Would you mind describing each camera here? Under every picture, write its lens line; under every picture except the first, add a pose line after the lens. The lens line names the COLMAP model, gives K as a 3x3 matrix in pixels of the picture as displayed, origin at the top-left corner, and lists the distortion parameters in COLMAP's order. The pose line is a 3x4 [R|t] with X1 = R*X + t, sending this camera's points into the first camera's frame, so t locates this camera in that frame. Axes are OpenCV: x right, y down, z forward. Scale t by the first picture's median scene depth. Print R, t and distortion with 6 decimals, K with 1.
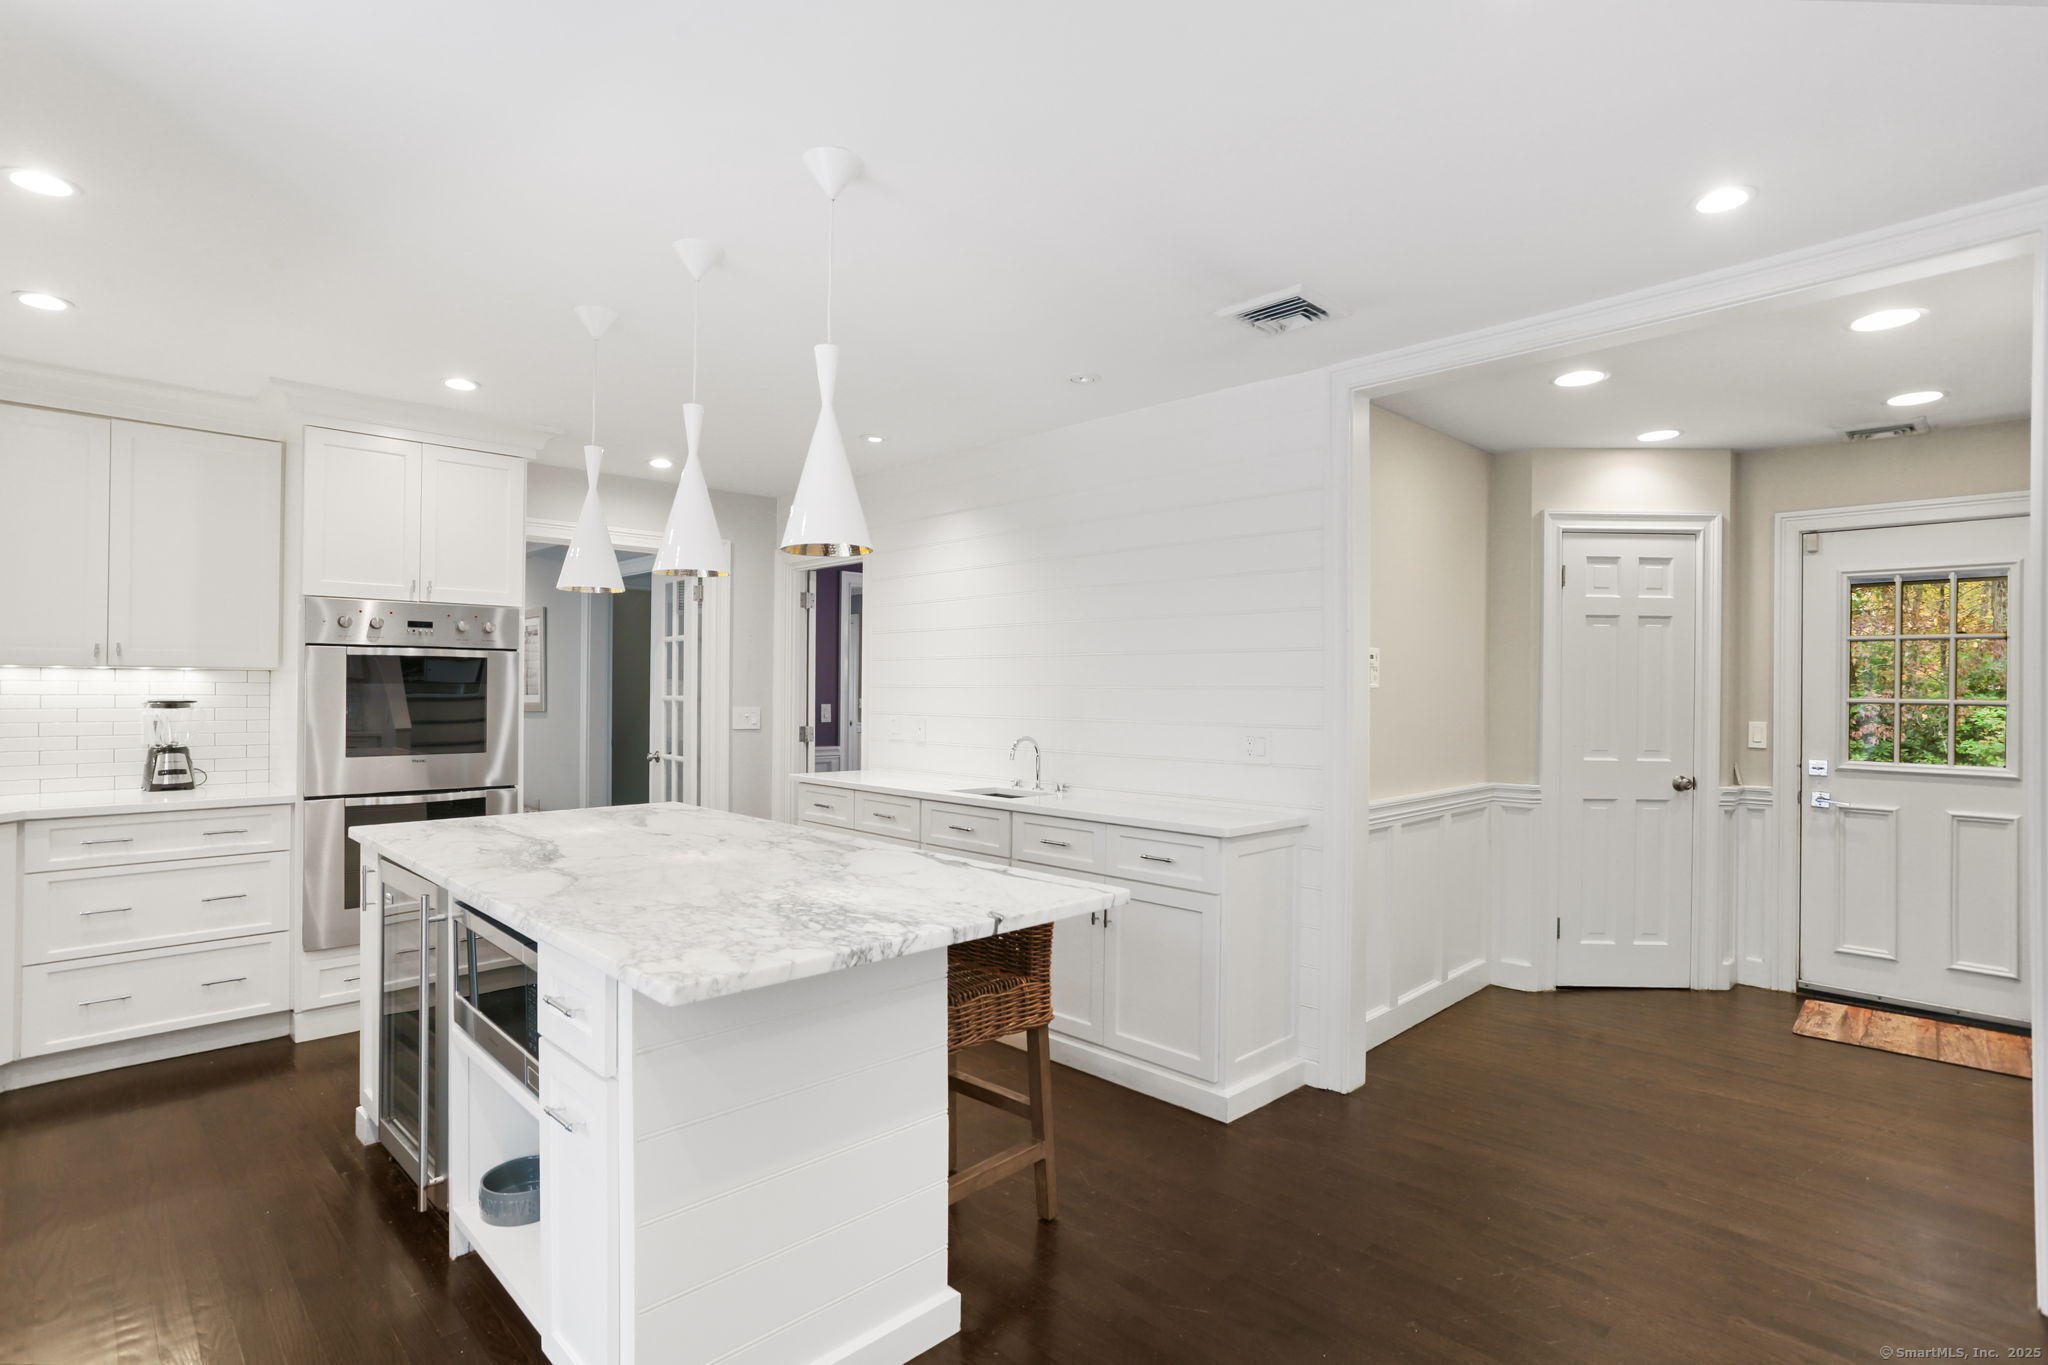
lens RADIAL K [[997.9, 0, 1003.0], [0, 997.9, 676.9], [0, 0, 1]] dist [0.000348, -0.000129]
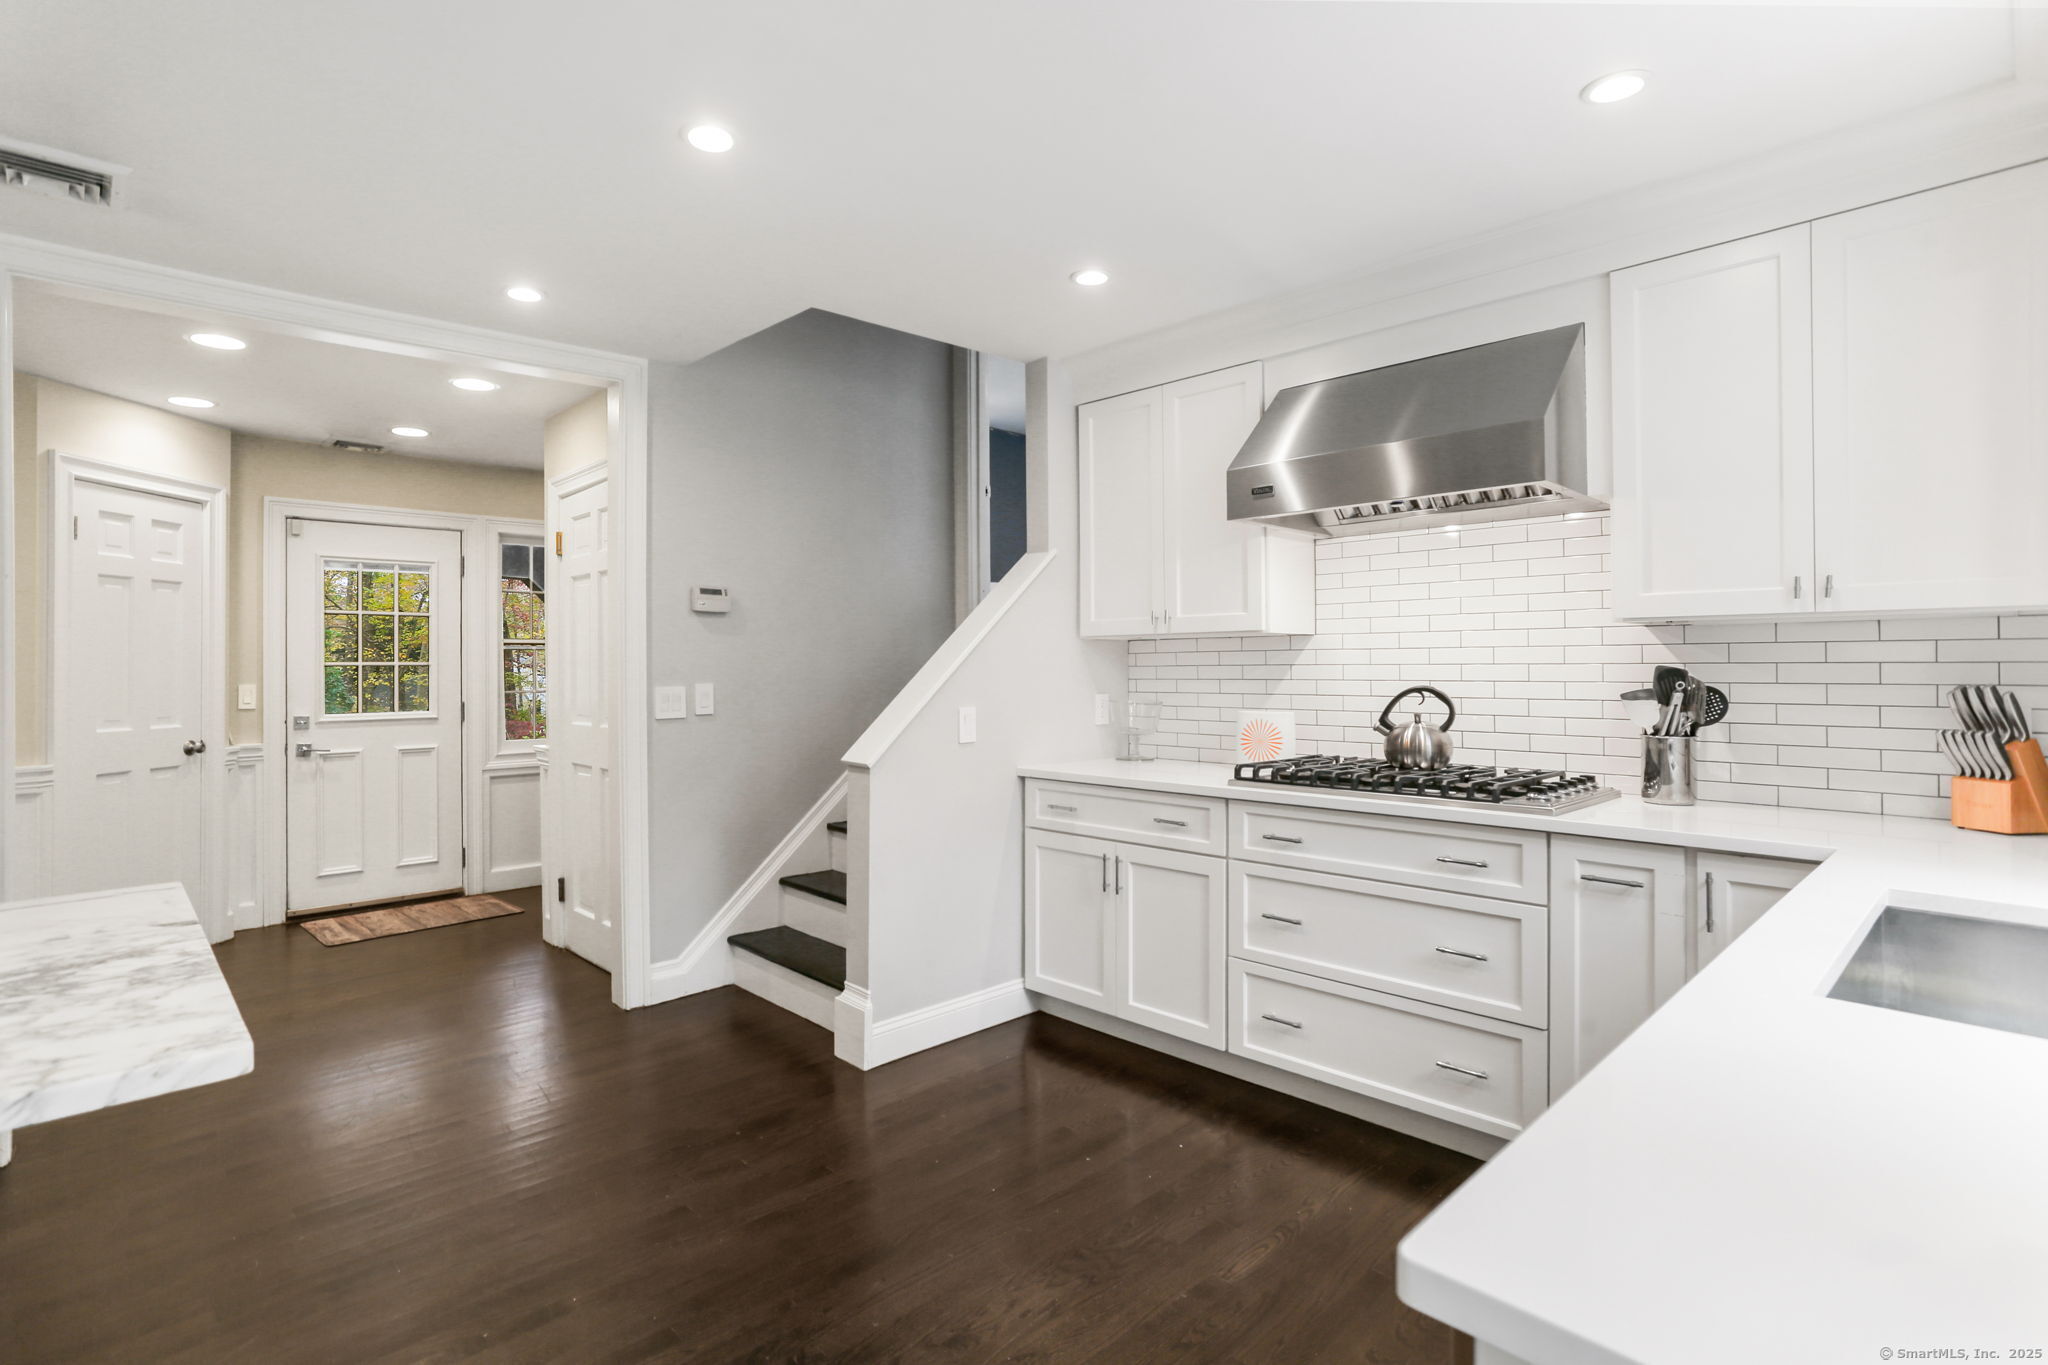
lens RADIAL K [[1041.2, 0, 1028.8], [0, 1041.2, 659.1], [0, 0, 1]] dist [0.000722, 0.000090]
pose [[0.005624, -0.002176, 0.999982, -0.375473], [0.002347, 0.999995, 0.002163, 0.016541], [-0.999981, 0.002335, 0.005629, 0.145247]]
